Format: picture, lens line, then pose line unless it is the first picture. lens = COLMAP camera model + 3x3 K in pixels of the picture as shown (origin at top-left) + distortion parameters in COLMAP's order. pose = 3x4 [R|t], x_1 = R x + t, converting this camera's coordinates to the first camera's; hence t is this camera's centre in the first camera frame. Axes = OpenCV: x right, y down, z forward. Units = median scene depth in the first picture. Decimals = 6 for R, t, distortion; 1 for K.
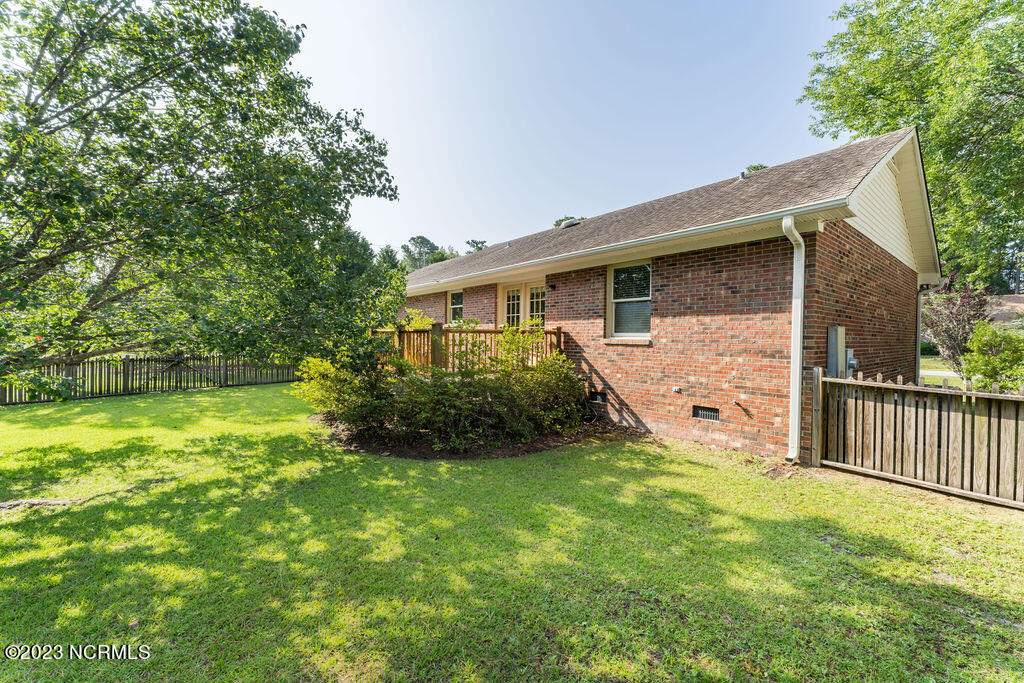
lens RADIAL K [[408.4, 0, 513.6], [0, 408.4, 345.7], [0, 0, 1]] dist [0.000004, -0.000126]
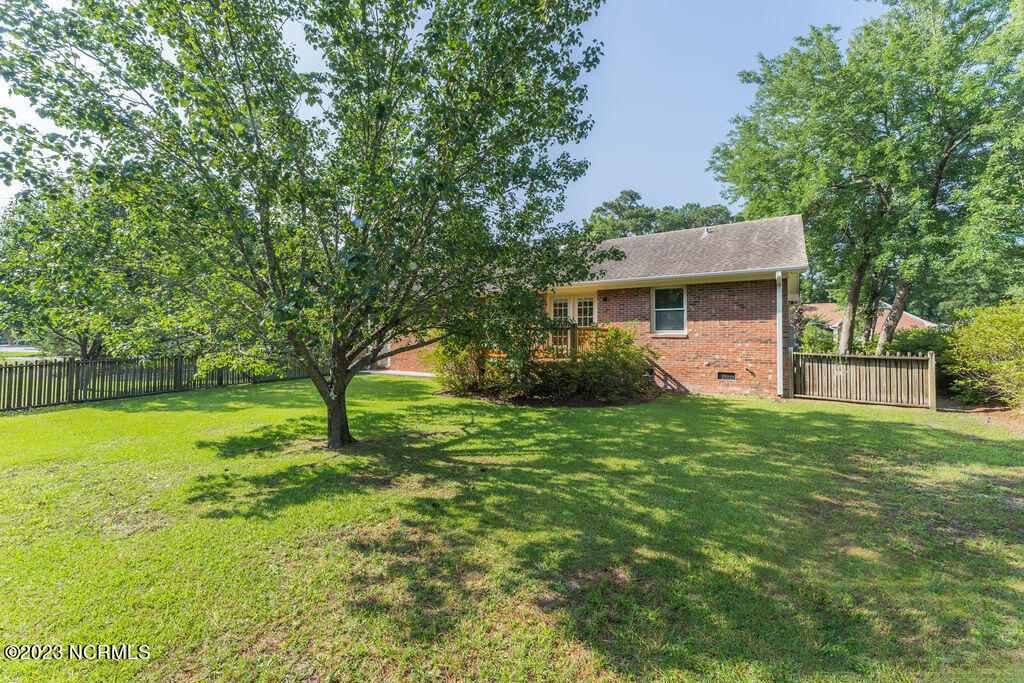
lens RADIAL K [[408.4, 0, 510.2], [0, 408.4, 331.2], [0, 0, 1]] dist [0.000004, -0.000126]
pose [[0.960719, -0.002243, 0.277515, -0.884854], [0.011181, 0.999468, -0.030631, 0.016272], [-0.277298, 0.032531, 0.960233, -0.416430]]
